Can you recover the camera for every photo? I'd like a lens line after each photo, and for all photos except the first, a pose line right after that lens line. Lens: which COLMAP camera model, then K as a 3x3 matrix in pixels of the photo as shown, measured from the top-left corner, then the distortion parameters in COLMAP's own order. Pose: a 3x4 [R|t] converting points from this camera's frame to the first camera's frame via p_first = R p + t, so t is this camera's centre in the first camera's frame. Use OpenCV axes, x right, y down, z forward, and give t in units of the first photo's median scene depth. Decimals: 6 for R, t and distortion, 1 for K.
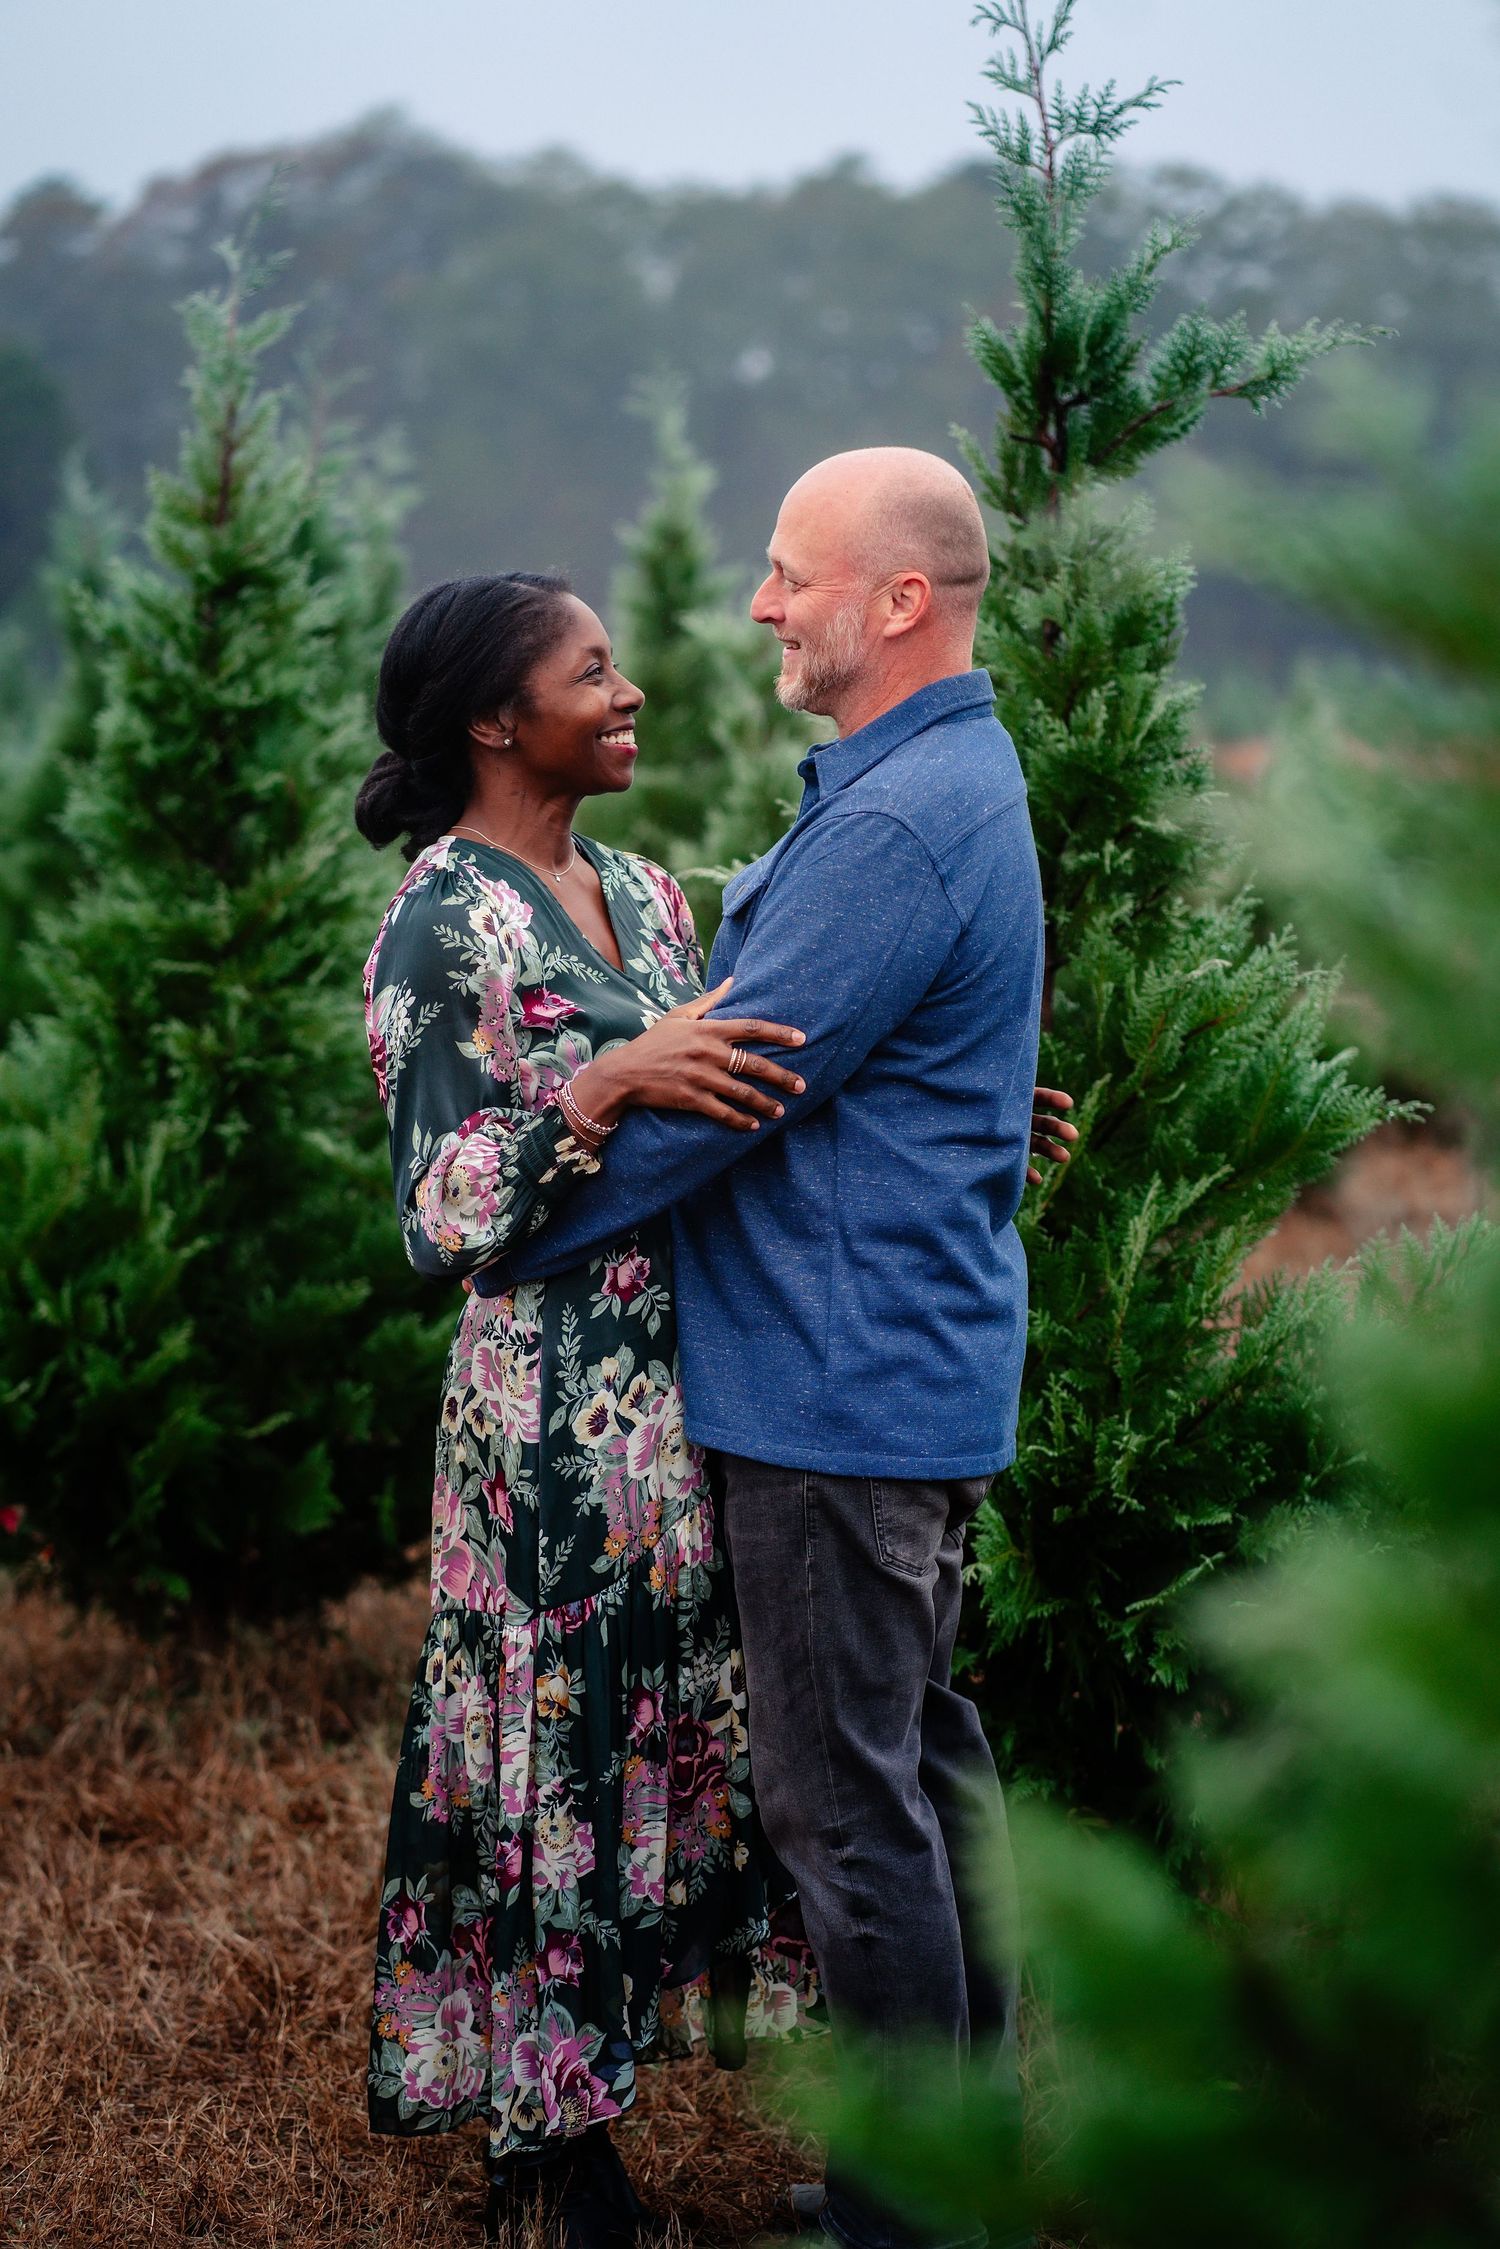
lens RADIAL K [[5204.3, 0, 750.0], [0, 5204.3, 1124.5], [0, 0, 1]] dist [0.059621, -1.227816]
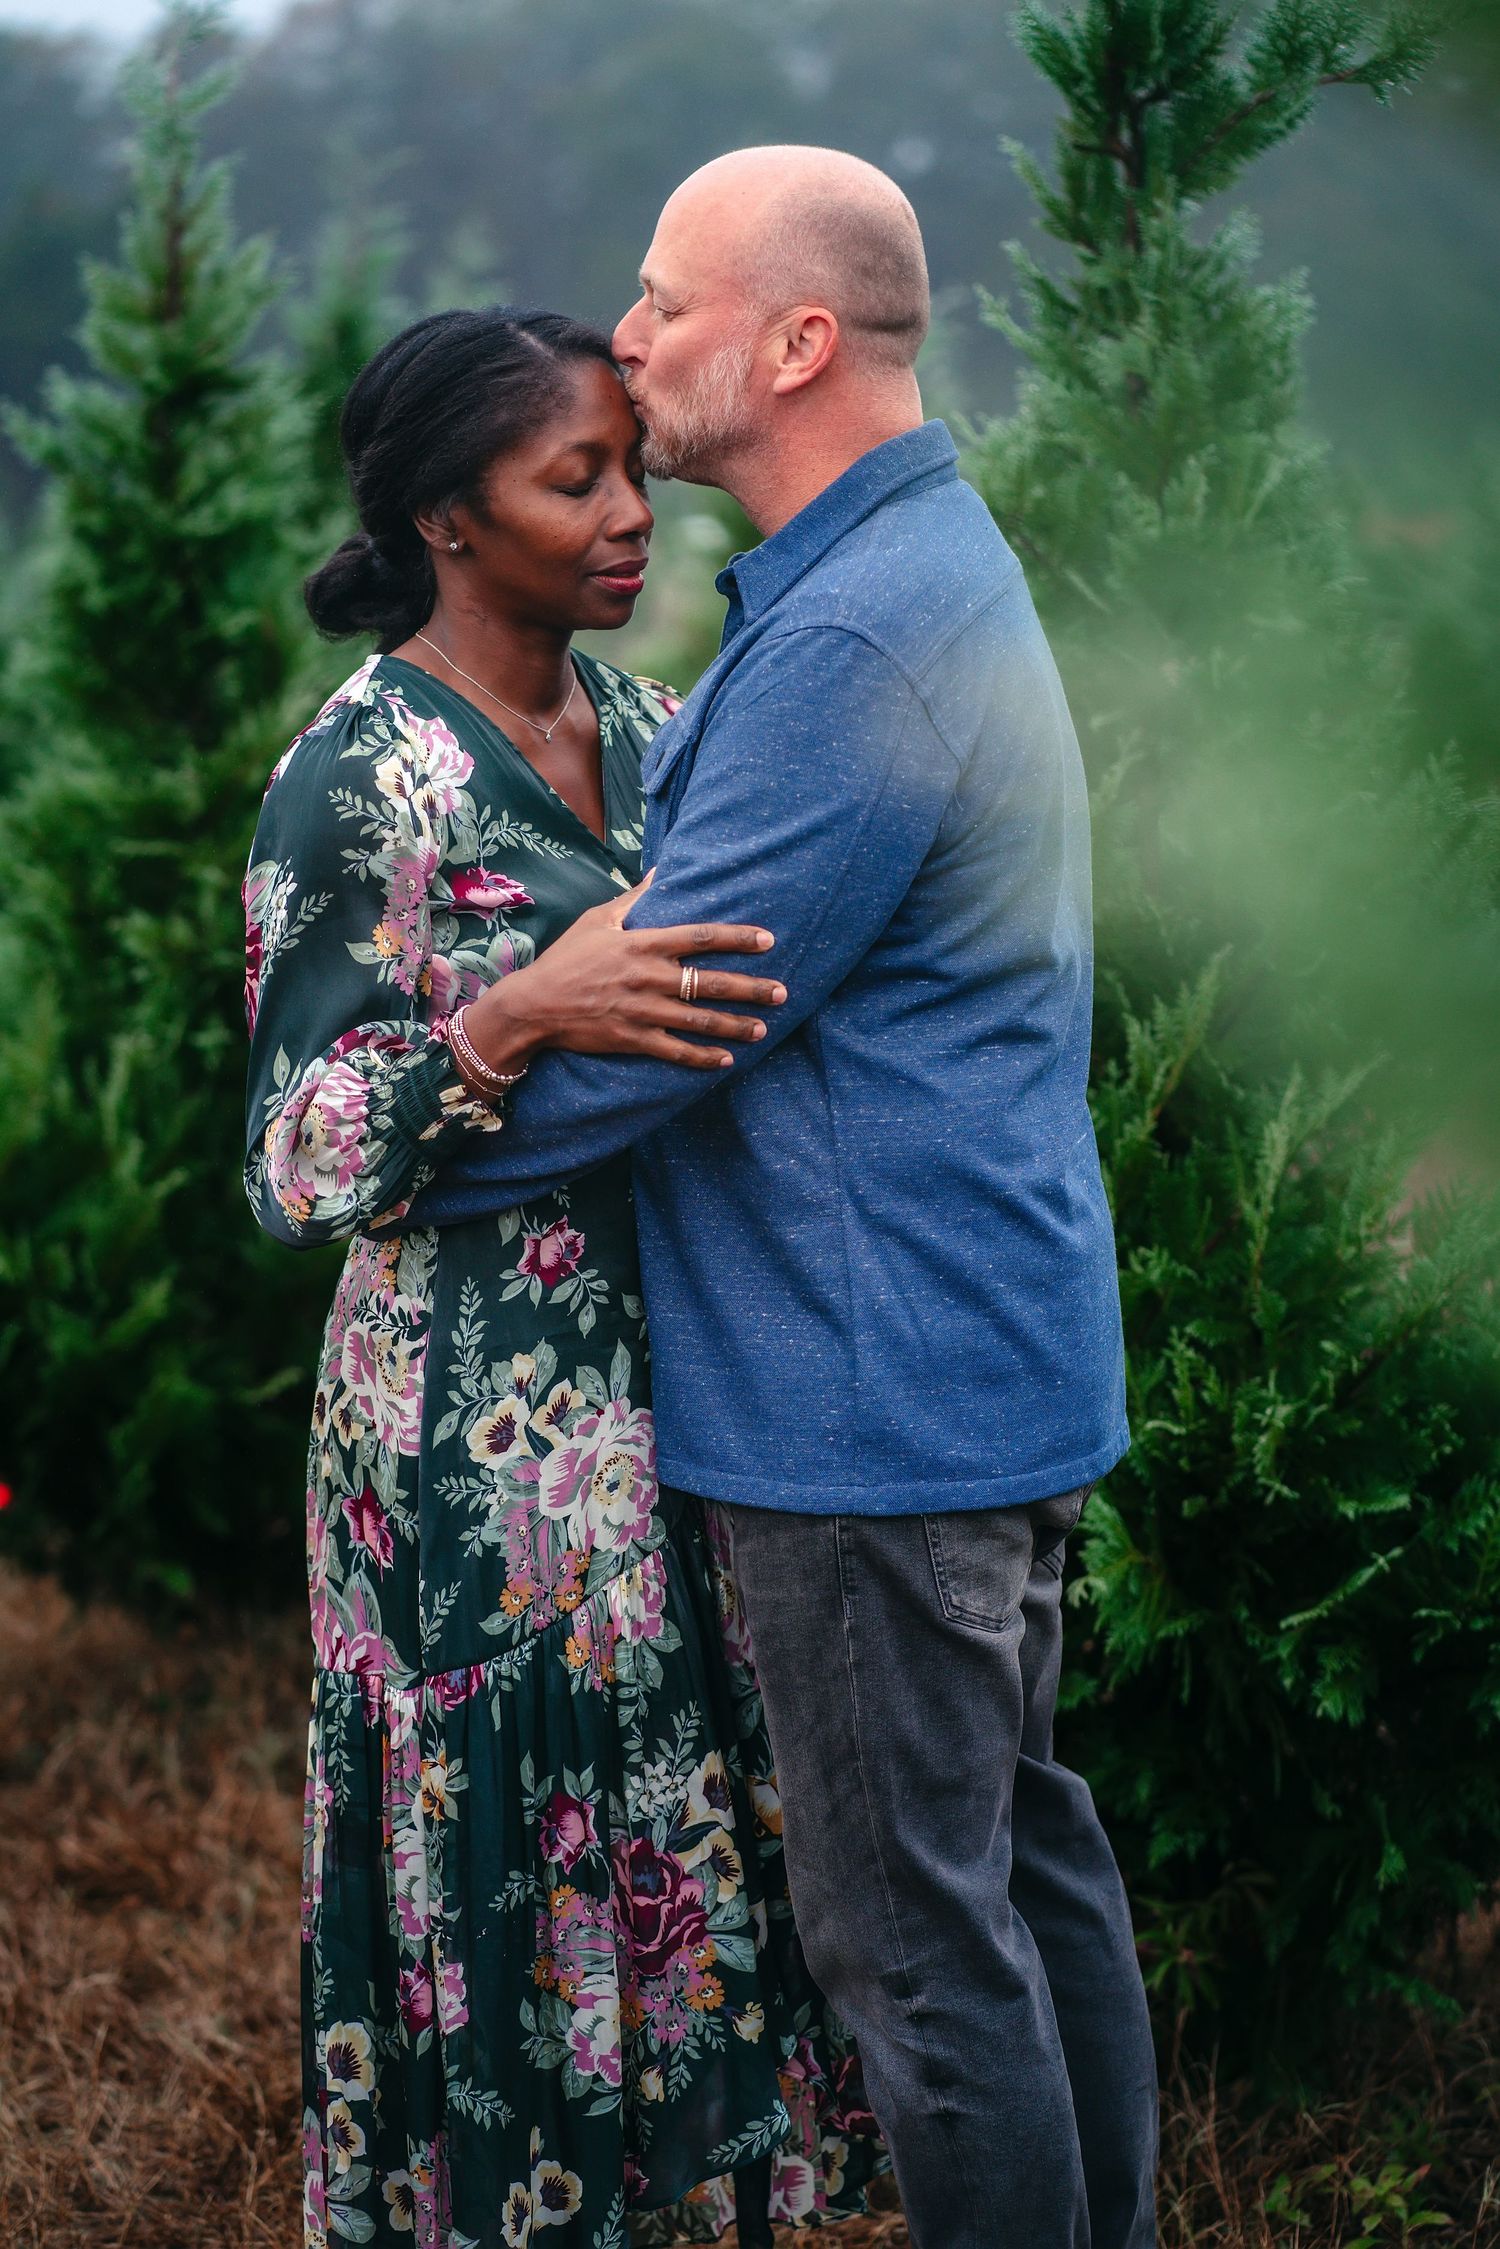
lens RADIAL K [[5204.3, 0, 750.0], [0, 5204.3, 1124.5], [0, 0, 1]] dist [0.059621, -1.227816]
pose [[0.997999, -0.049761, -0.039022, 0.024321], [0.051187, 0.998024, 0.036435, -0.013944], [0.037132, -0.038359, 0.998574, 0.195222]]
